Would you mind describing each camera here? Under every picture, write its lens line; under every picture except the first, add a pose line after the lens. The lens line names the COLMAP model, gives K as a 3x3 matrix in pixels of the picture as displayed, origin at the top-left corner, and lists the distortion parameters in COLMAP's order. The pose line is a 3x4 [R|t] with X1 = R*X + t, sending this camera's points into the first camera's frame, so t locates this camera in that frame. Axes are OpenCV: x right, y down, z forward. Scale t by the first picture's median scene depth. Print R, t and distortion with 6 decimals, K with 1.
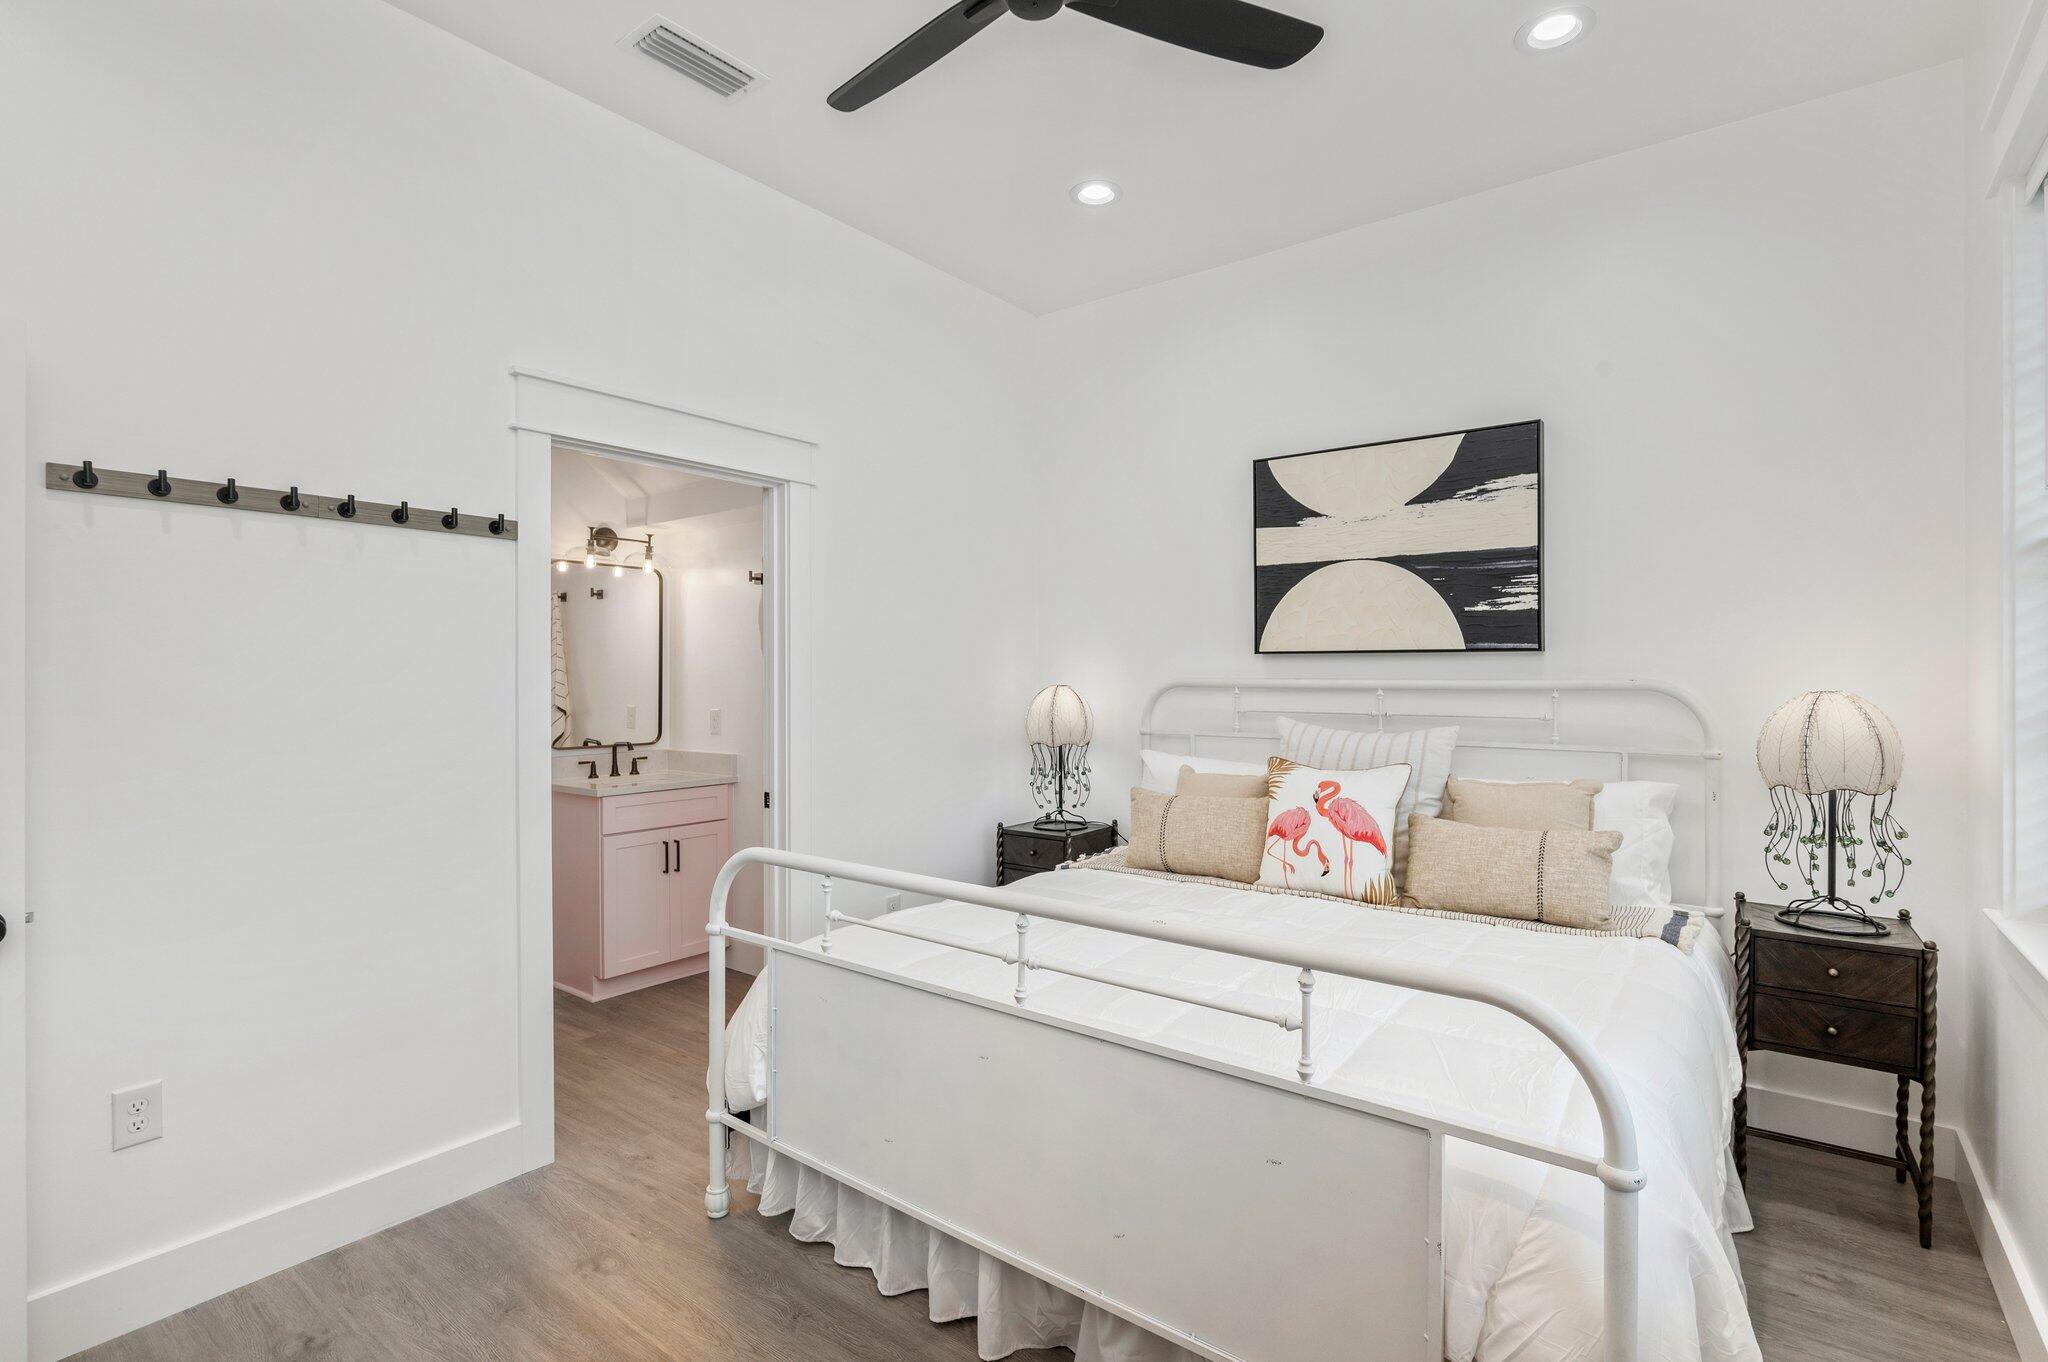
lens RADIAL K [[980.3, 0, 1029.0], [0, 980.3, 672.1], [0, 0, 1]] dist [-0.006362, 0.000588]
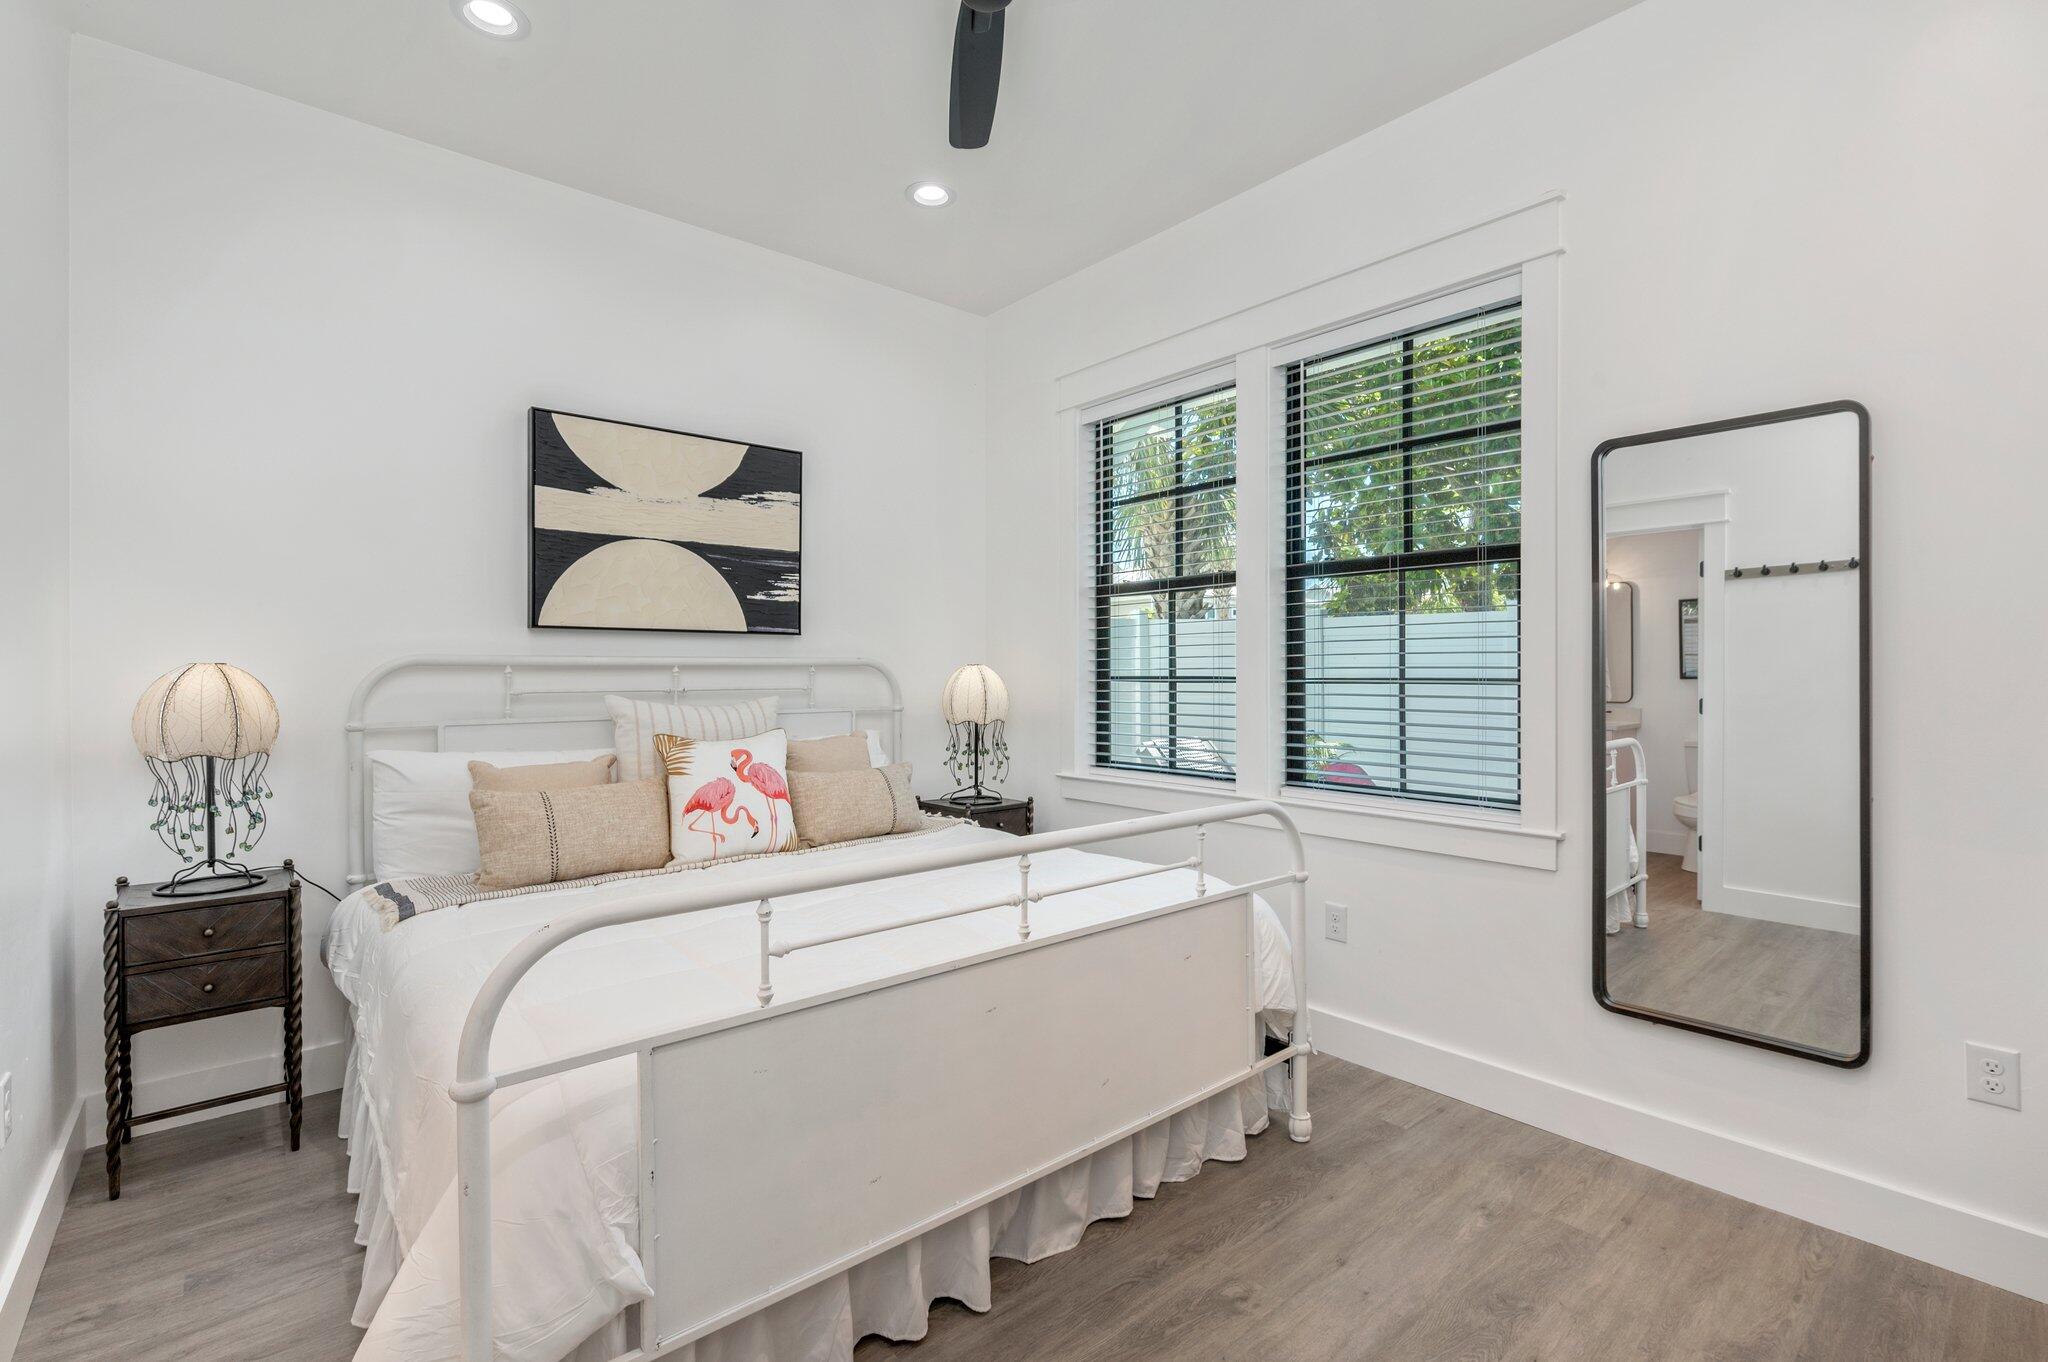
lens RADIAL K [[946.6, 0, 1024.0], [0, 946.6, 681.0], [0, 0, 1]] dist [0.015017, 0.000144]
pose [[0.196497, -0.010521, 0.980448, -0.605085], [0.002194, 0.999945, 0.010291, 0.024897], [-0.980502, 0.000129, 0.196509, 0.464359]]
